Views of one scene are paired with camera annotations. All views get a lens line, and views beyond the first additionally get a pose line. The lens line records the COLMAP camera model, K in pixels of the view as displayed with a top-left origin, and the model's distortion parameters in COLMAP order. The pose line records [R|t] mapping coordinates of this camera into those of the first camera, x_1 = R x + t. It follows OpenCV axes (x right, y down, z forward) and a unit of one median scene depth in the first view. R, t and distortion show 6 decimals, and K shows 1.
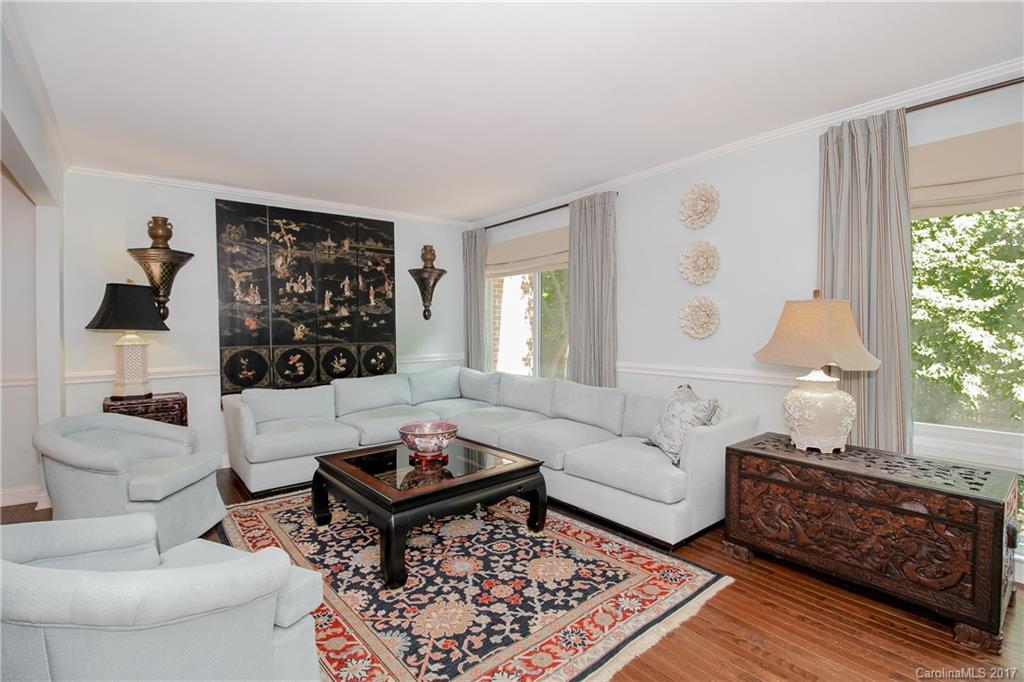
lens RADIAL K [[474.7, 0, 506.7], [0, 474.7, 336.9], [0, 0, 1]] dist [-0.005456, -0.009768]
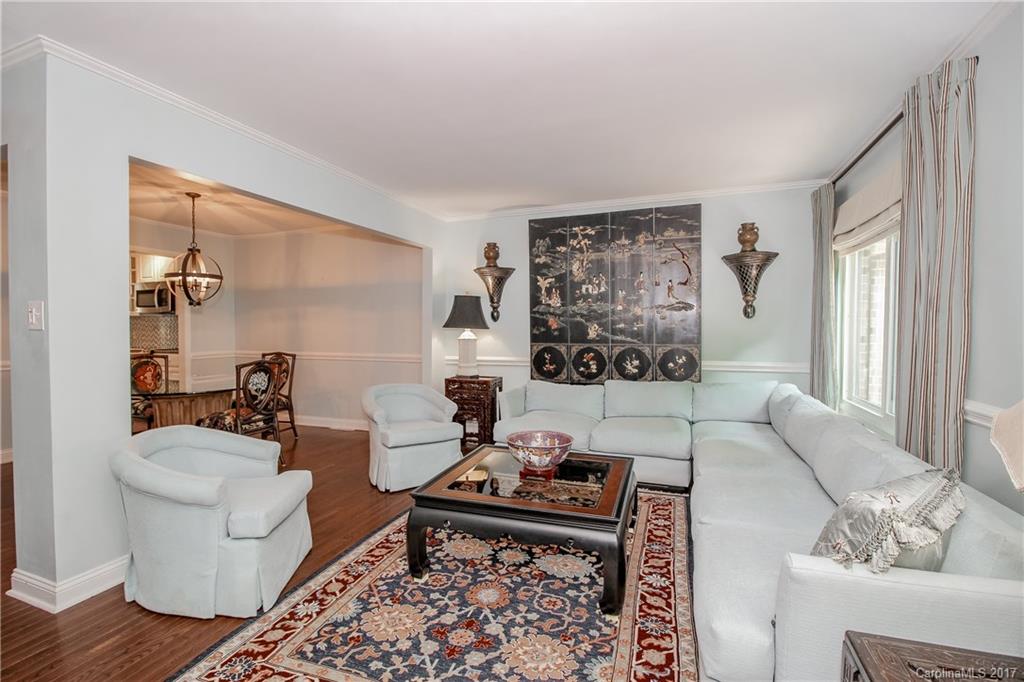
lens RADIAL K [[474.7, 0, 505.3], [0, 474.7, 338.5], [0, 0, 1]] dist [-0.005456, -0.009768]
pose [[0.507832, 0.026556, -0.861047, 0.401789], [-0.020293, 0.999616, 0.018861, -0.011734], [0.861217, 0.007896, 0.508176, 0.335332]]
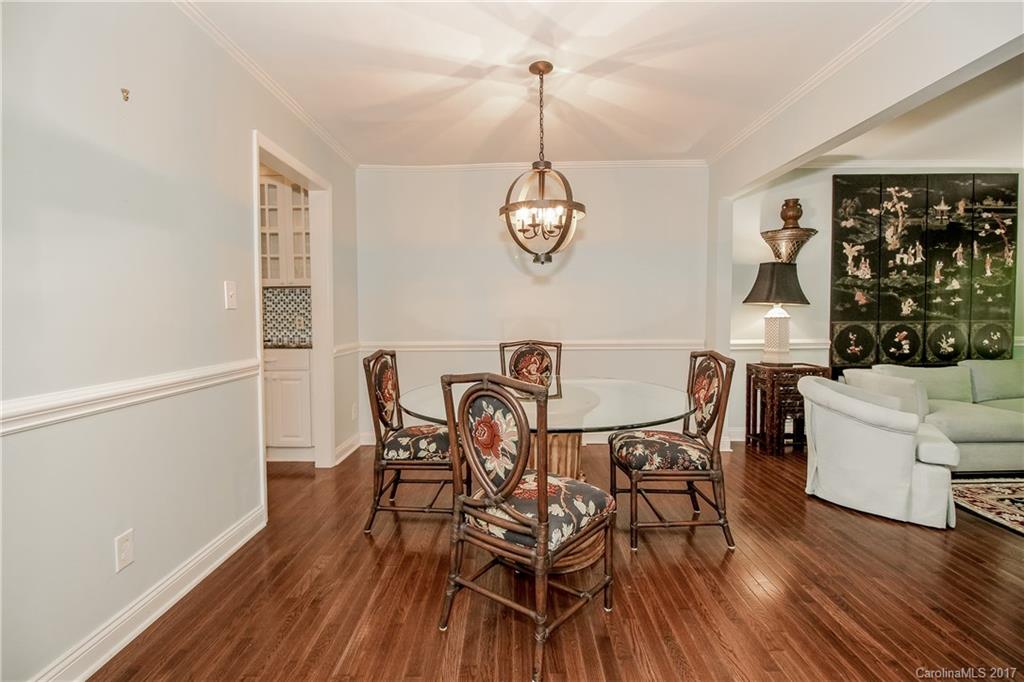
lens RADIAL K [[474.7, 0, 506.4], [0, 474.7, 335.6], [0, 0, 1]] dist [-0.005456, -0.009768]
pose [[0.772985, 0.030865, -0.633673, -0.506295], [-0.010758, 0.999310, 0.035550, 0.023277], [0.634333, -0.020662, 0.772784, -0.230487]]
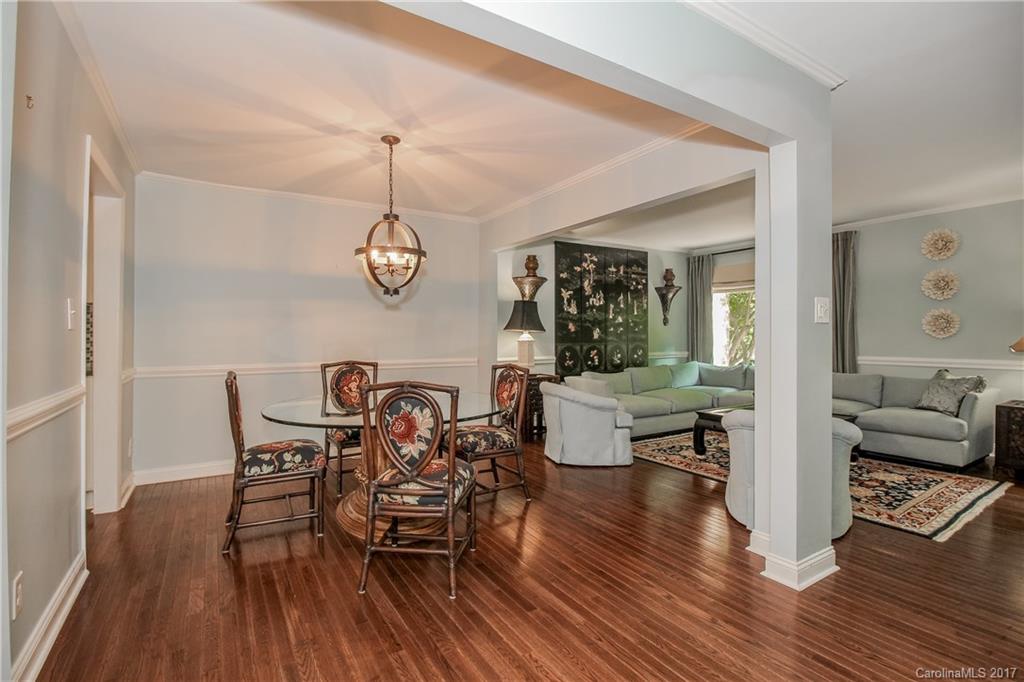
lens RADIAL K [[474.7, 0, 502.8], [0, 474.7, 334.9], [0, 0, 1]] dist [-0.005456, -0.009768]
pose [[0.992528, 0.005164, -0.121907, -0.595548], [-0.007959, 0.999716, -0.022455, 0.028833], [0.121756, 0.023258, 0.992288, -0.449547]]
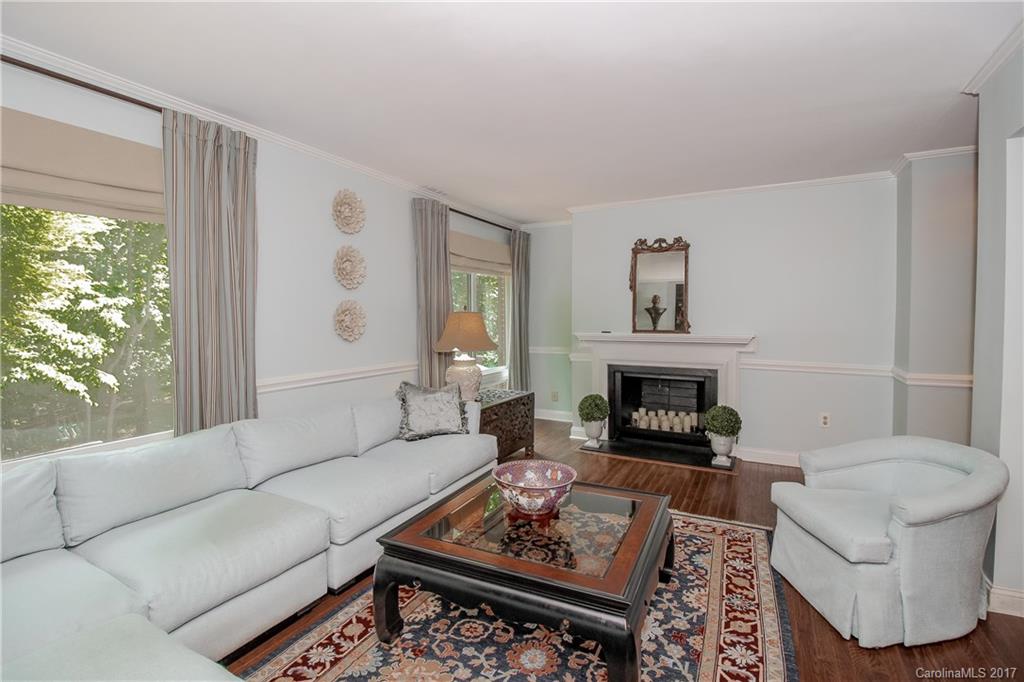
lens RADIAL K [[474.7, 0, 501.0], [0, 474.7, 334.3], [0, 0, 1]] dist [-0.005456, -0.009768]
pose [[-0.384782, -0.029871, 0.922524, -0.566517], [0.022109, 0.998891, 0.041566, -0.038558], [-0.922743, 0.036390, -0.383694, 0.919644]]
